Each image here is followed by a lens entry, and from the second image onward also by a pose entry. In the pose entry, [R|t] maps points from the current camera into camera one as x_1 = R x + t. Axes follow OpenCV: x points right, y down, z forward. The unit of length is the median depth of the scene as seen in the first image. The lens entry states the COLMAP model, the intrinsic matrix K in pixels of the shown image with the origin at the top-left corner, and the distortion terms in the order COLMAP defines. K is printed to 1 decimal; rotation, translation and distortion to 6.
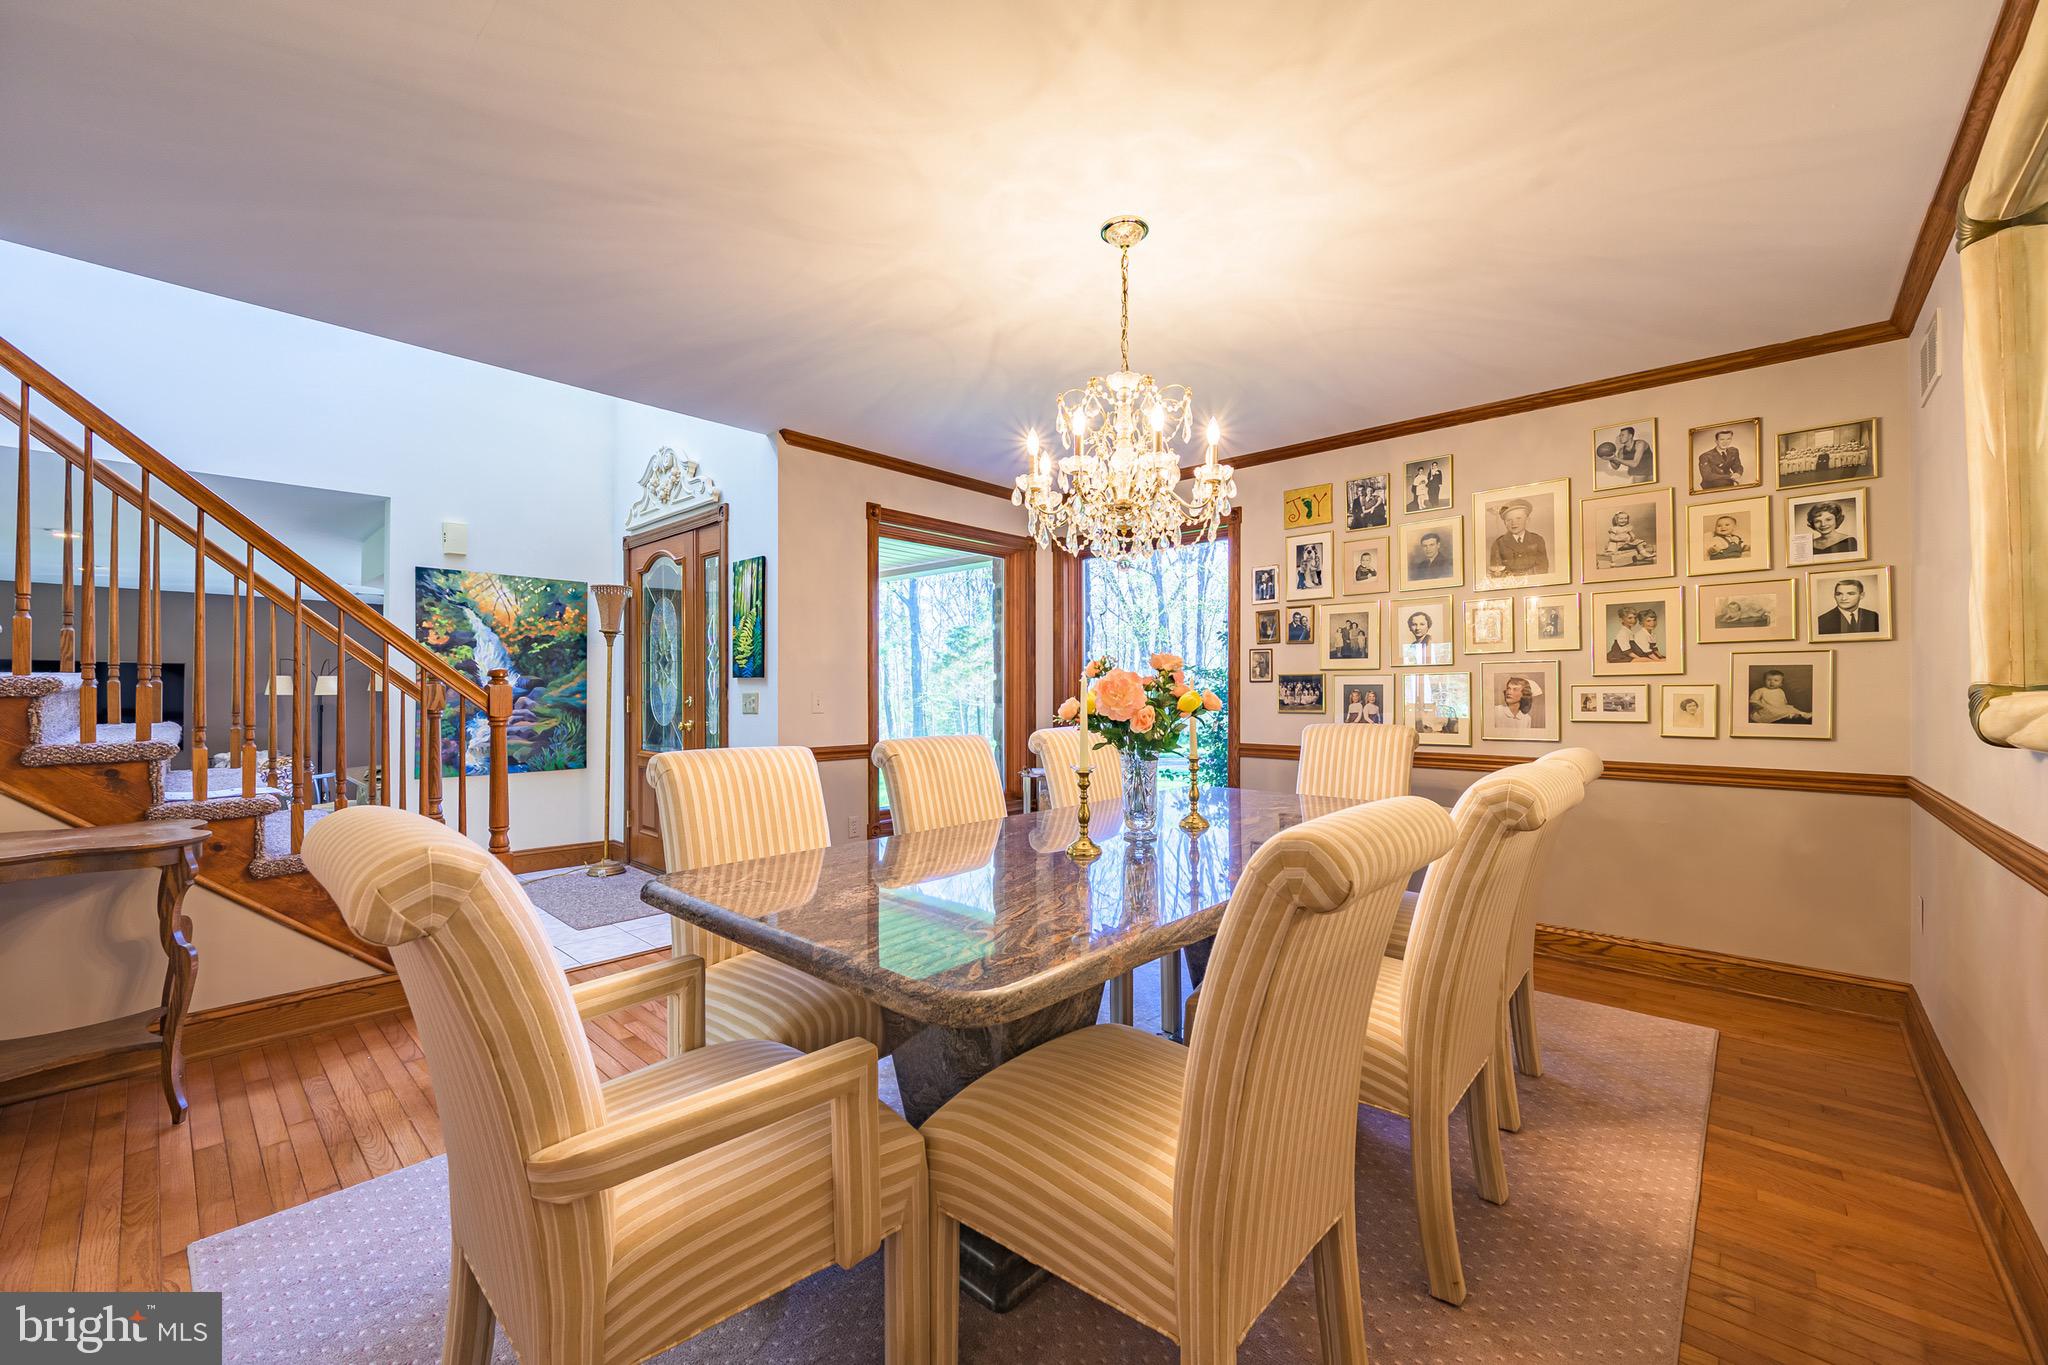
lens RADIAL K [[808.9, 0, 1035.7], [0, 808.9, 685.8], [0, 0, 1]] dist [0.000609, -0.000817]
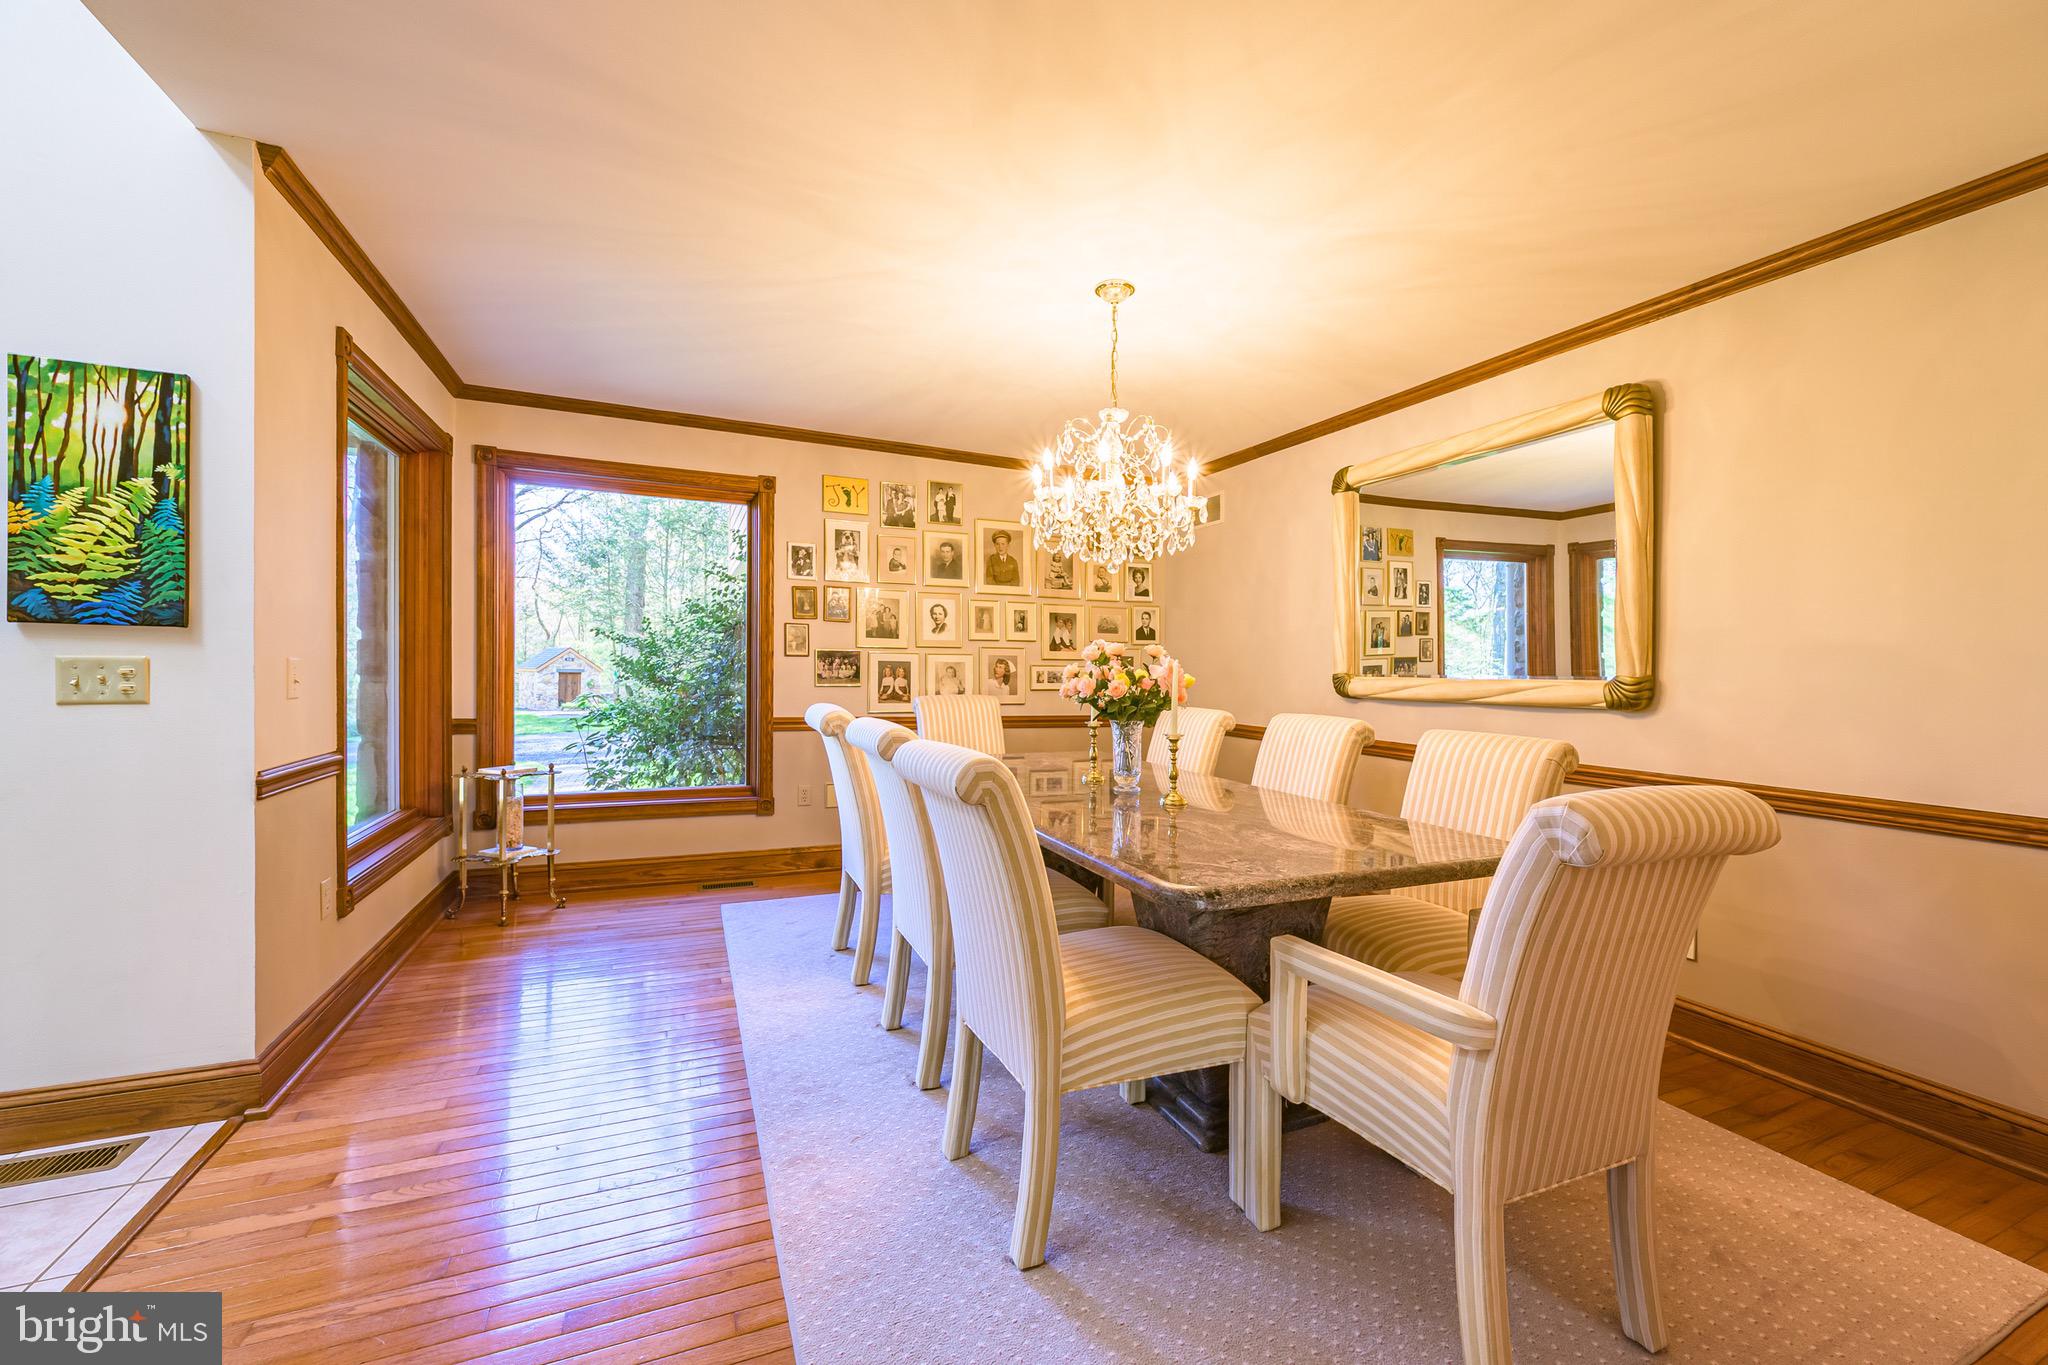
lens RADIAL K [[808.9, 0, 1038.3], [0, 808.9, 667.4], [0, 0, 1]] dist [0.000609, -0.000817]
pose [[0.401134, 0.007970, 0.915985, -0.595133], [-0.025235, 0.999679, 0.002353, -0.000457], [-0.915672, -0.024059, 0.401206, 0.353722]]
